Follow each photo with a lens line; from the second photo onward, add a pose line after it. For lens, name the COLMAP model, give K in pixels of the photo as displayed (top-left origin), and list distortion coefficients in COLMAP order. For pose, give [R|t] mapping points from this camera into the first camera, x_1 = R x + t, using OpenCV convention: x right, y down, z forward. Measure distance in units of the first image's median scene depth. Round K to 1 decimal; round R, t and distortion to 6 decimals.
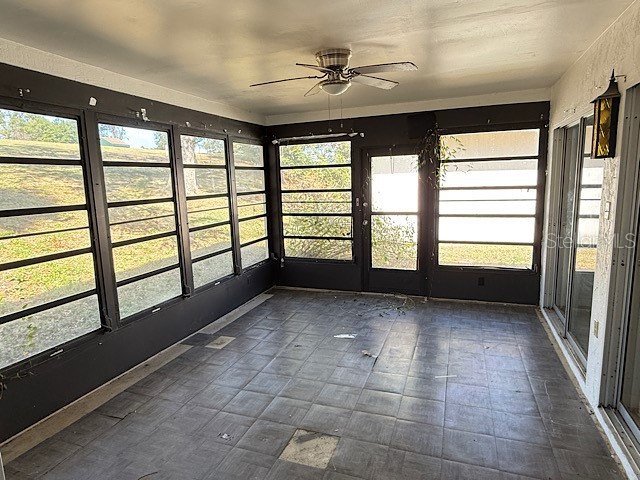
lens RADIAL K [[396.7, 0, 317.4], [0, 396.7, 243.3], [0, 0, 1]] dist [0.006216, 0.000787]
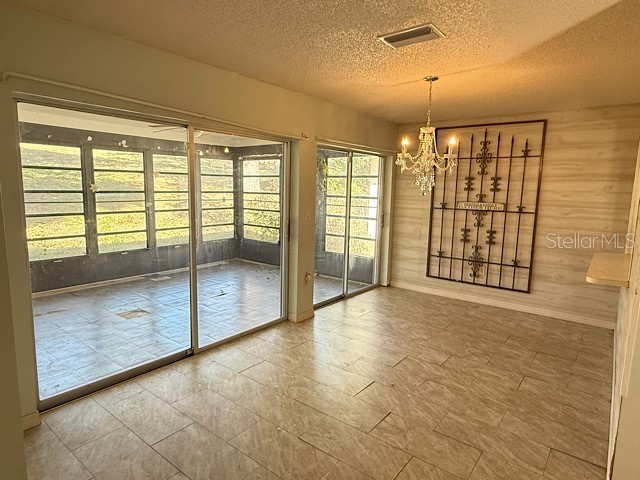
lens RADIAL K [[396.7, 0, 324.0], [0, 396.7, 238.7], [0, 0, 1]] dist [0.006216, 0.000787]
pose [[0.953046, 0.088392, -0.289639, 0.651544], [-0.096536, 0.995232, -0.013925, 0.029577], [0.287027, 0.041232, 0.957035, -0.299502]]
